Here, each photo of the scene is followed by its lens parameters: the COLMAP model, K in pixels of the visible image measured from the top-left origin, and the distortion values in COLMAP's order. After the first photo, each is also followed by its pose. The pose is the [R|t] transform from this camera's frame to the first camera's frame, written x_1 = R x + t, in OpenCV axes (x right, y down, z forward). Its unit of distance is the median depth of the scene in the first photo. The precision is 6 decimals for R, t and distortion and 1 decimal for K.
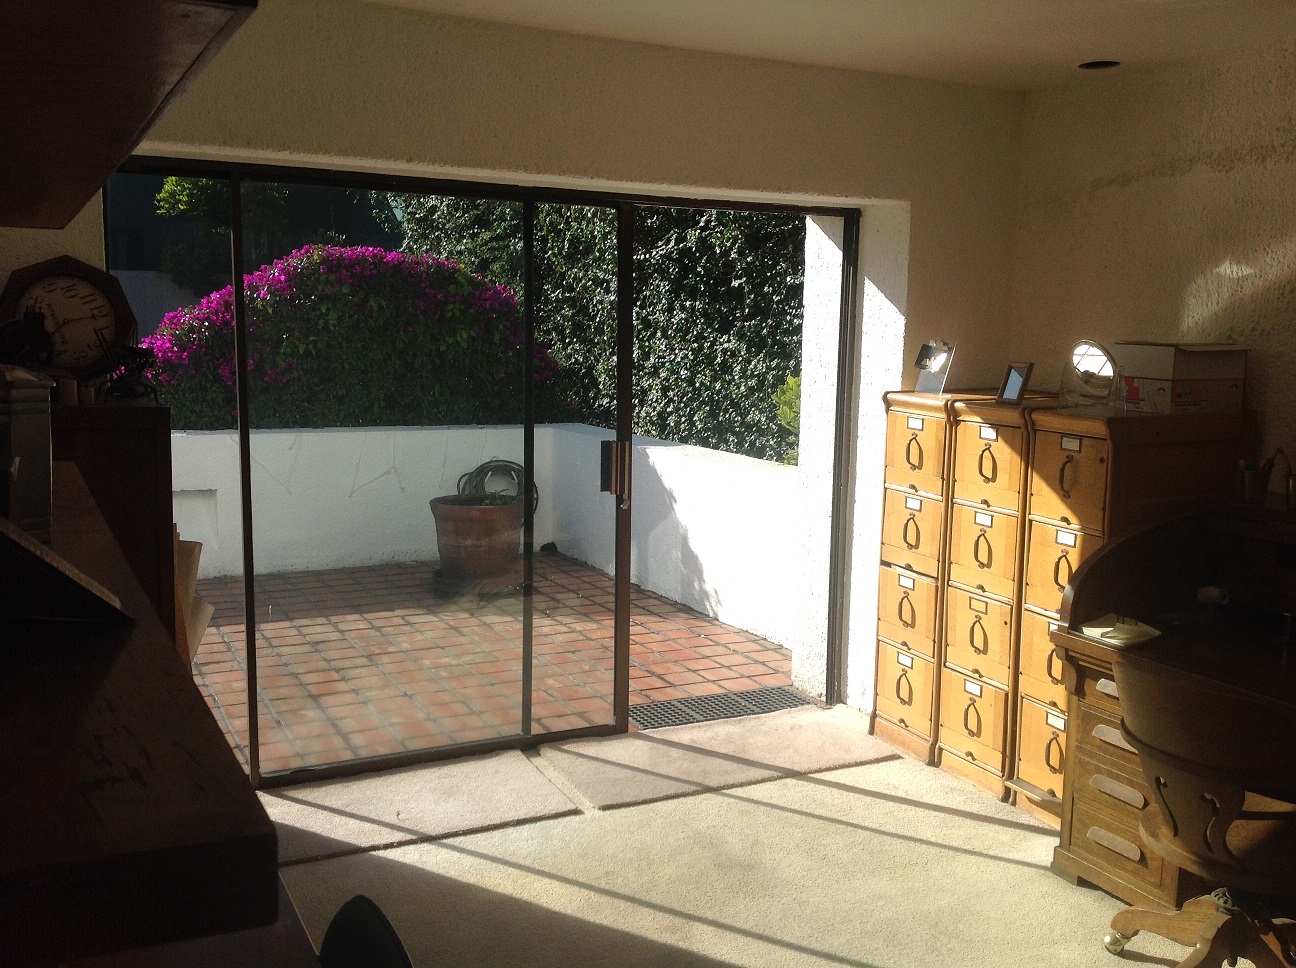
lens RADIAL K [[1240.2, 0, 648.0], [0, 1240.2, 484.0], [0, 0, 1]] dist [0.316899, -0.880985]
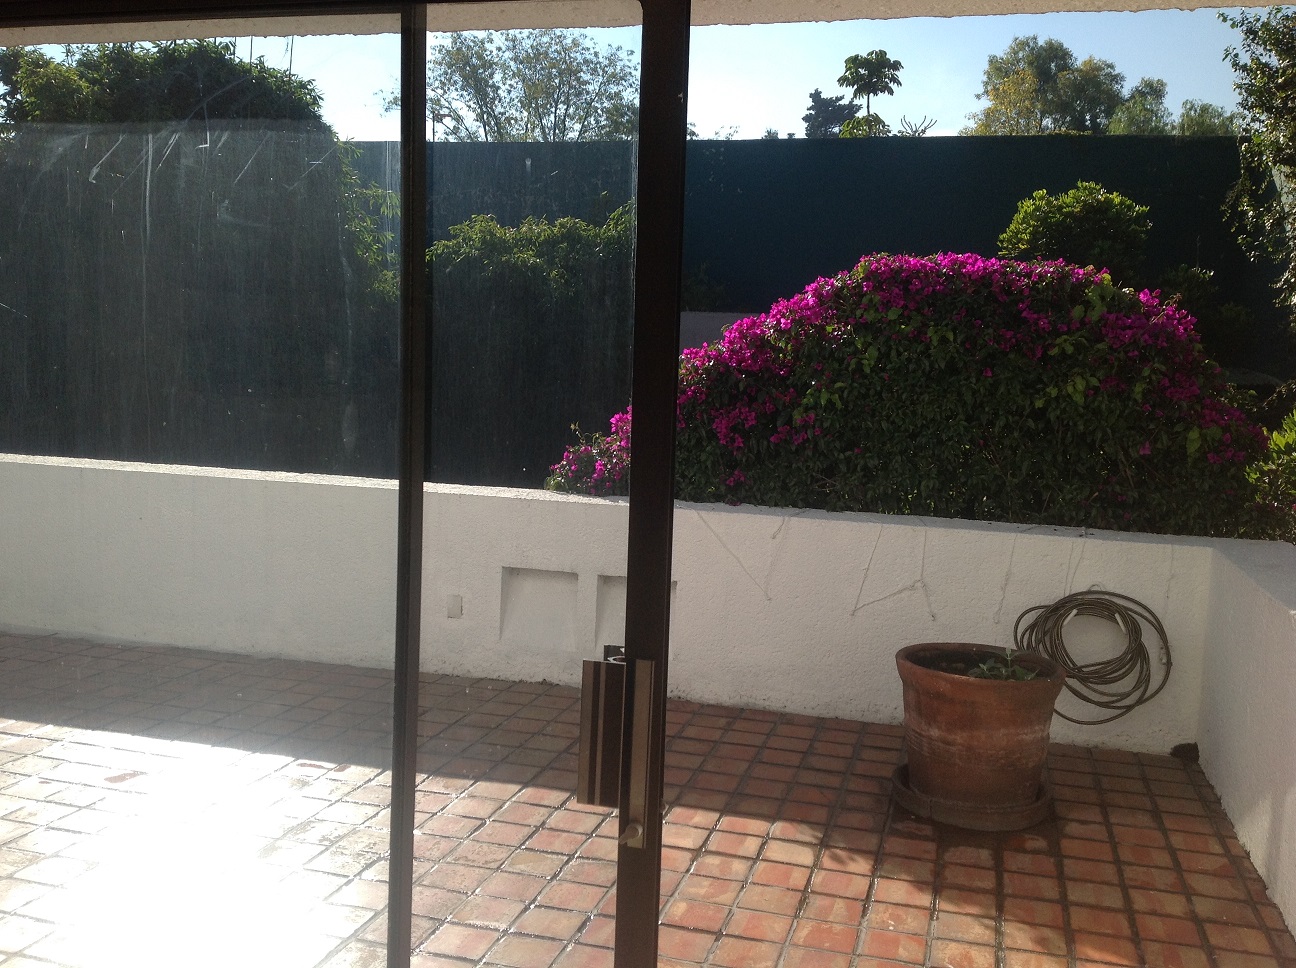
lens RADIAL K [[1240.2, 0, 648.0], [0, 1240.2, 484.0], [0, 0, 1]] dist [0.316899, -0.880985]
pose [[0.739893, 0.082784, -0.667612, 0.125247], [-0.112924, 0.993602, -0.001943, -0.045864], [0.663179, 0.076828, 0.744507, 0.406357]]
